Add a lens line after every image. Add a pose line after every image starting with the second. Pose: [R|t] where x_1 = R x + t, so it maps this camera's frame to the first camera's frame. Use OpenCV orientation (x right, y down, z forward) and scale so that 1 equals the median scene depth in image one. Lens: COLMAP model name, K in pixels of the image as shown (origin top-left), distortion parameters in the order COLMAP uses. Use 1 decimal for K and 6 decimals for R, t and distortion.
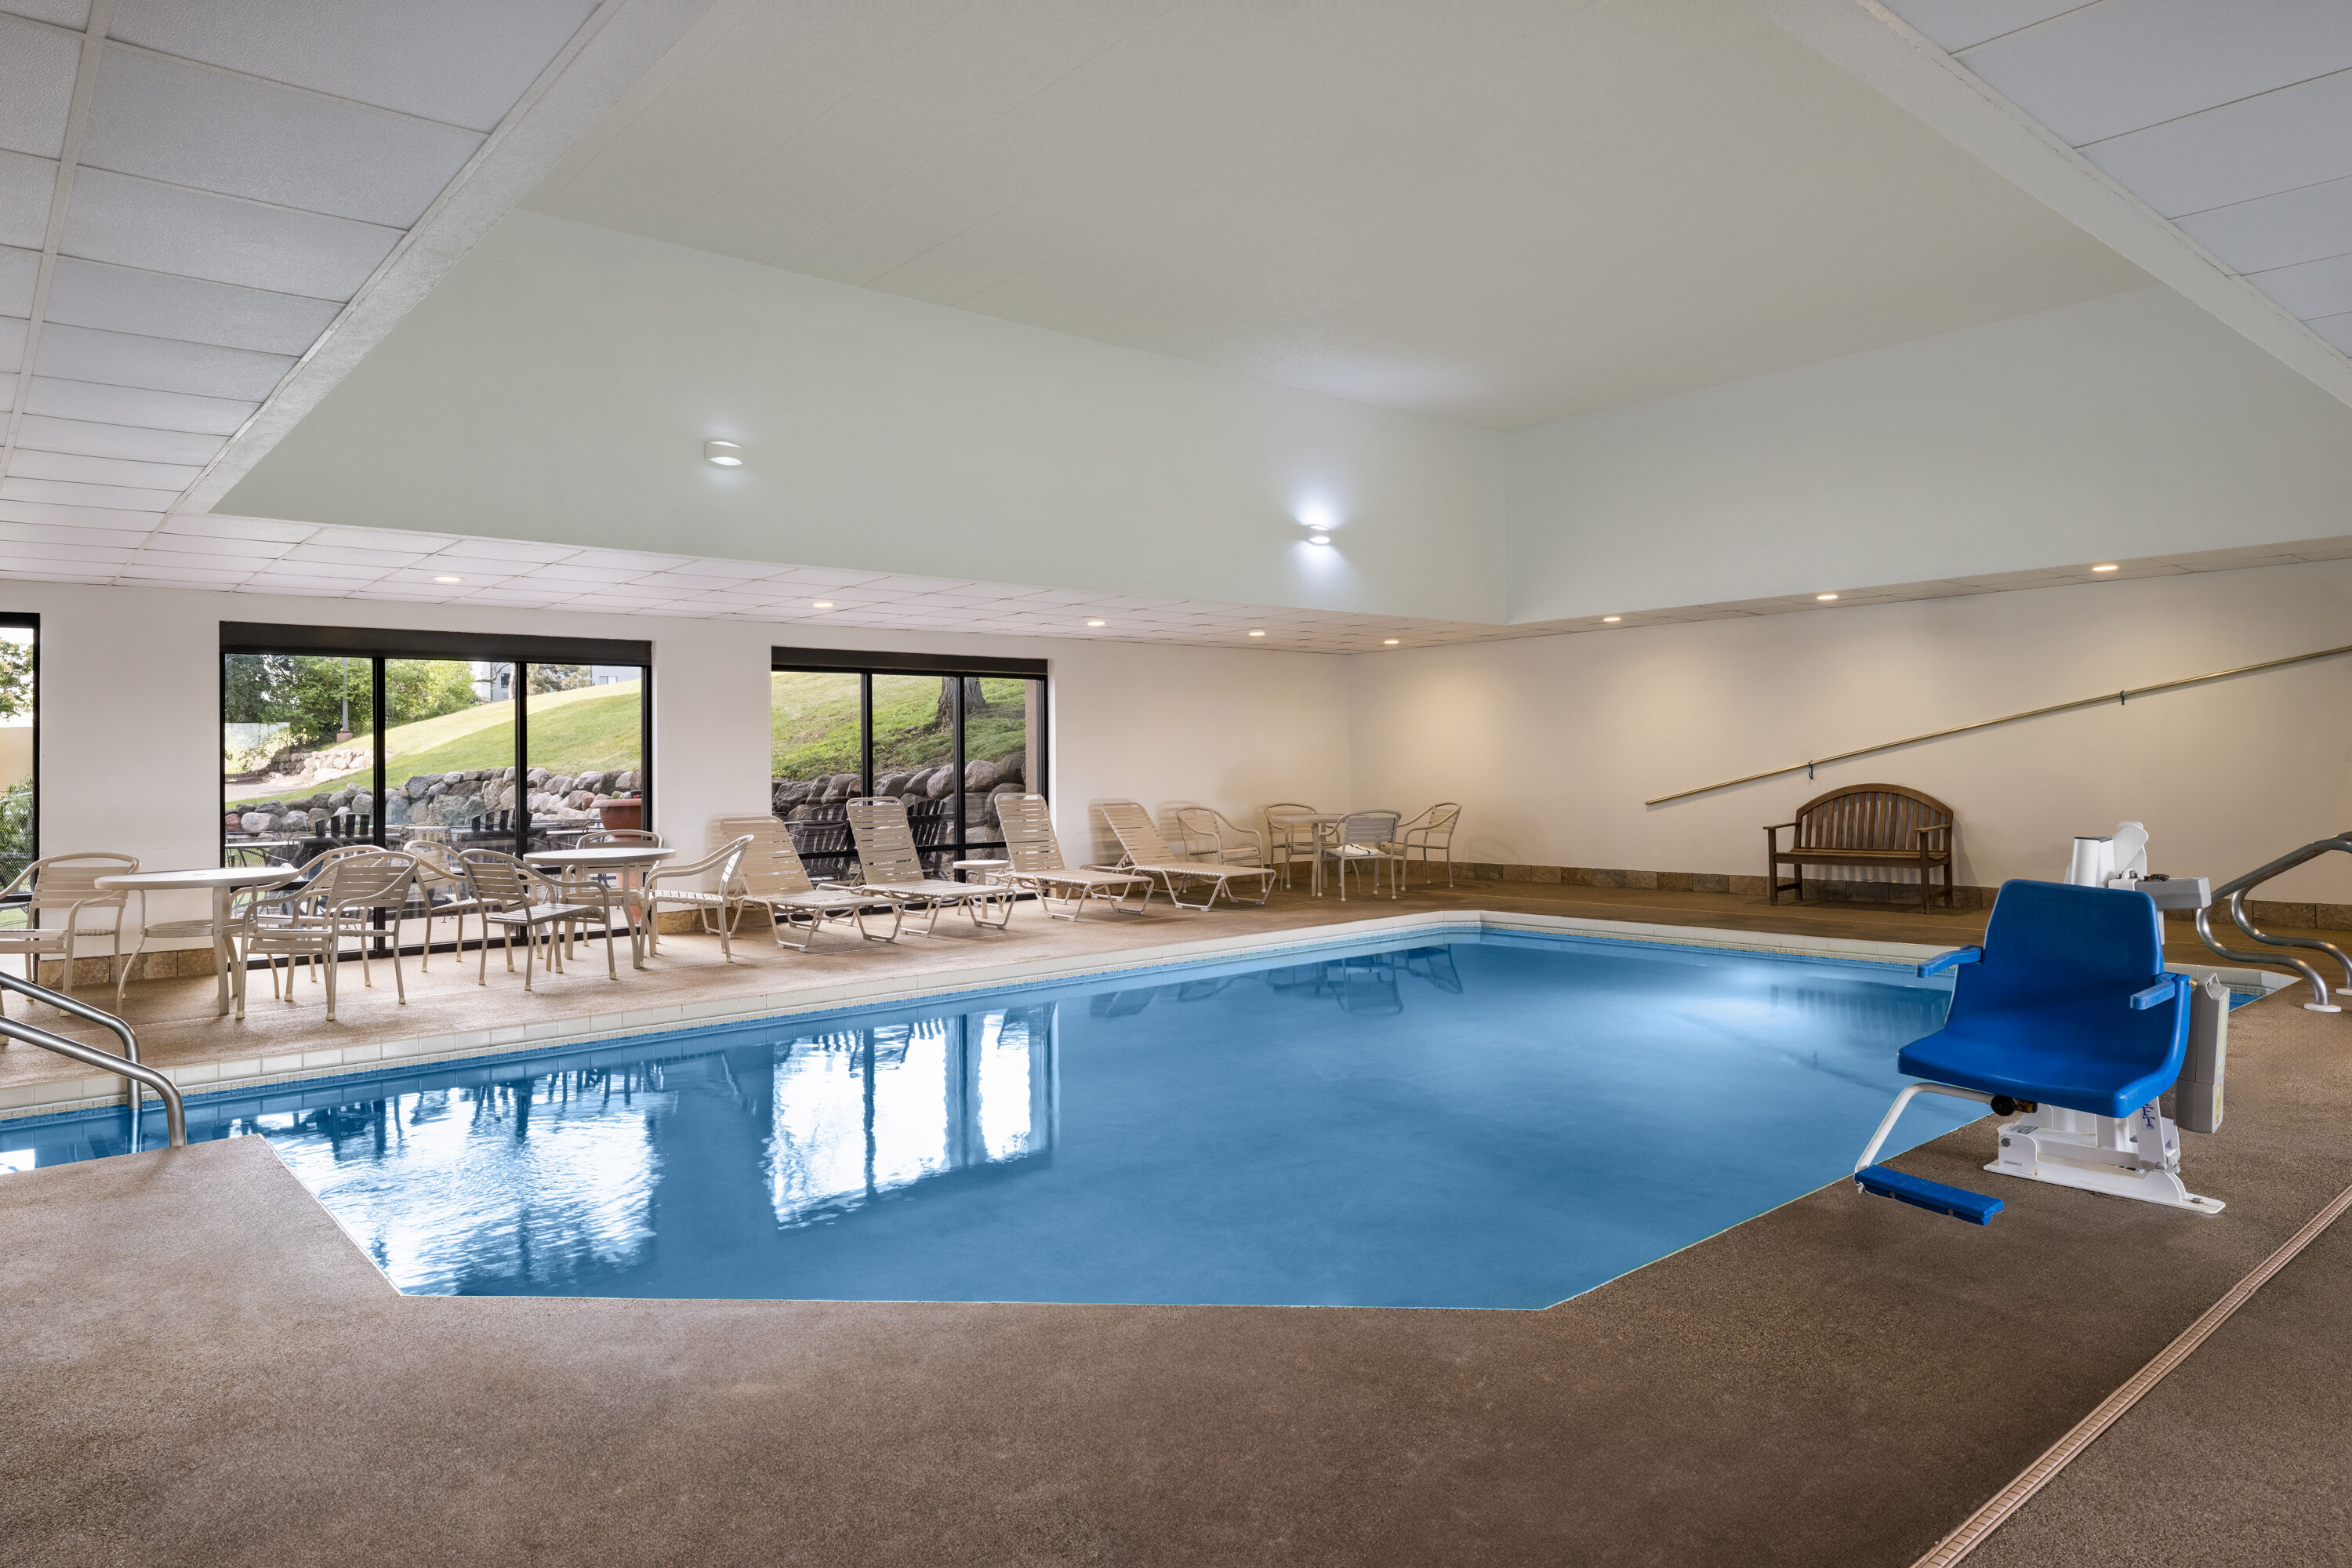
lens RADIAL K [[1437.7, 0, 1170.4], [0, 1437.7, 778.2], [0, 0, 1]] dist [0.007015, -0.000315]
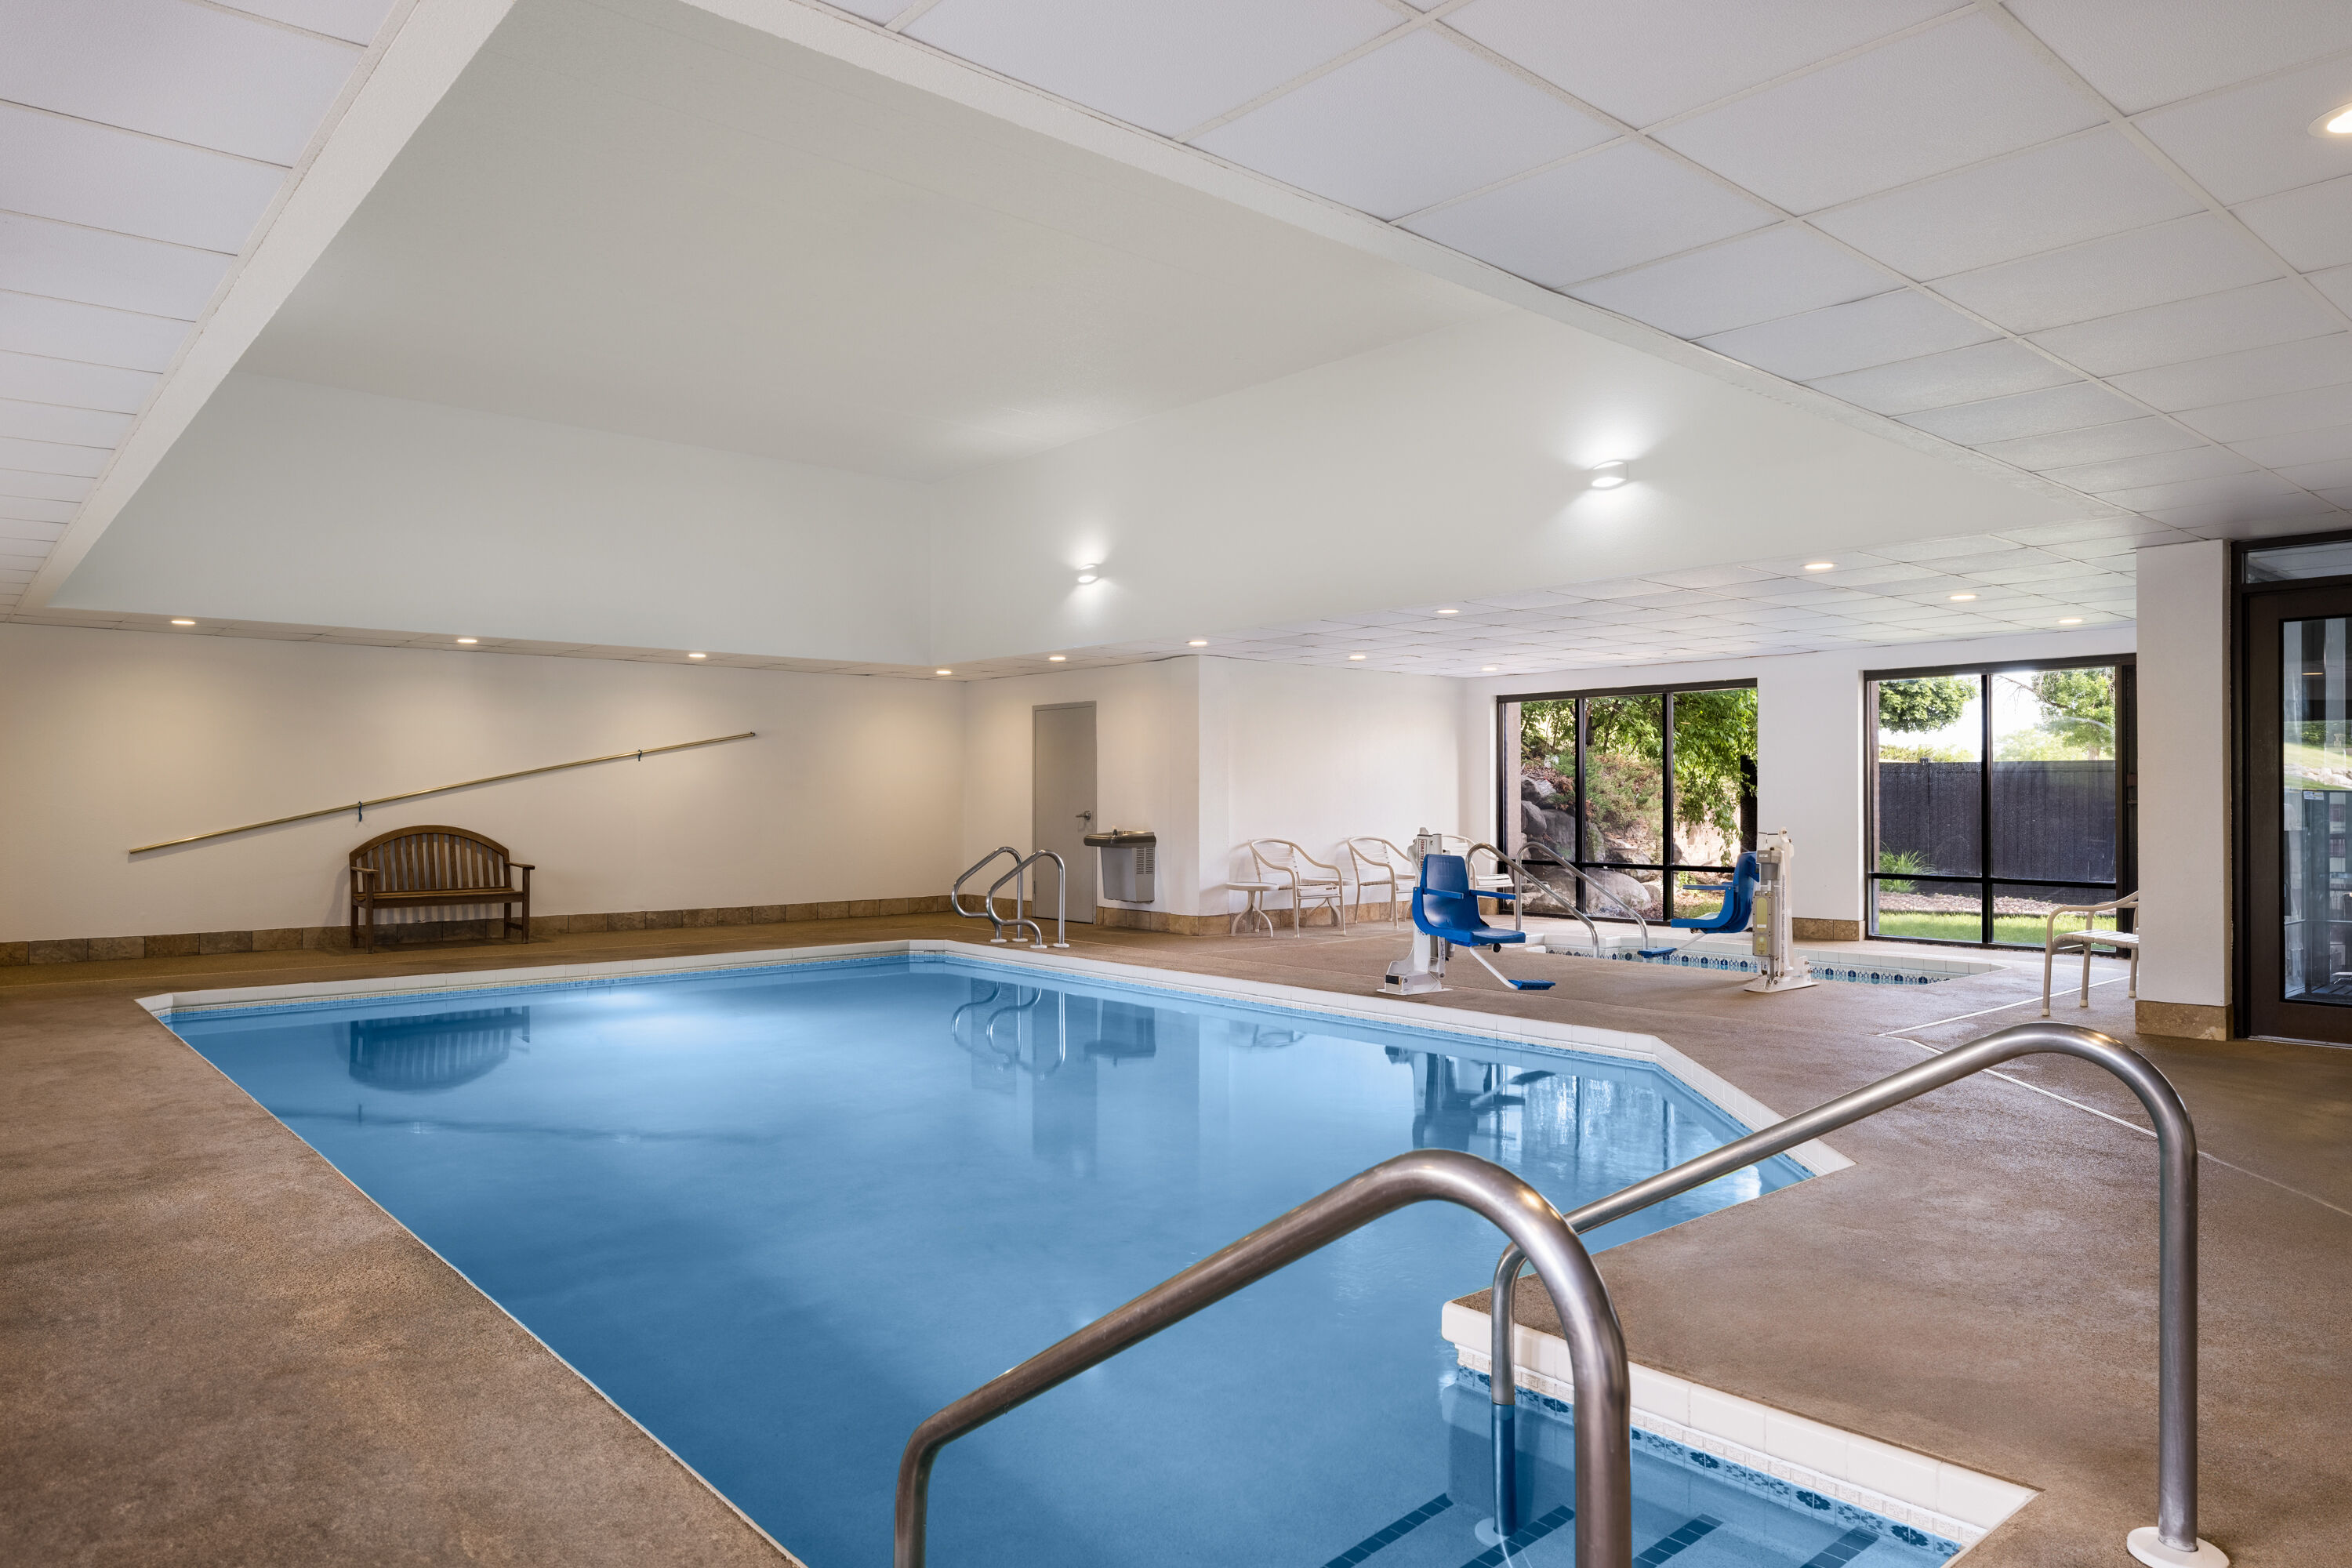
lens RADIAL K [[1446.8, 0, 1171.1], [0, 1446.8, 795.2], [0, 0, 1]] dist [-0.005710, -0.001365]
pose [[-0.006742, 0.016408, 0.999843, -0.526127], [0.002693, 0.999862, -0.016391, 0.000741], [-0.999974, 0.002583, -0.006785, 0.476736]]
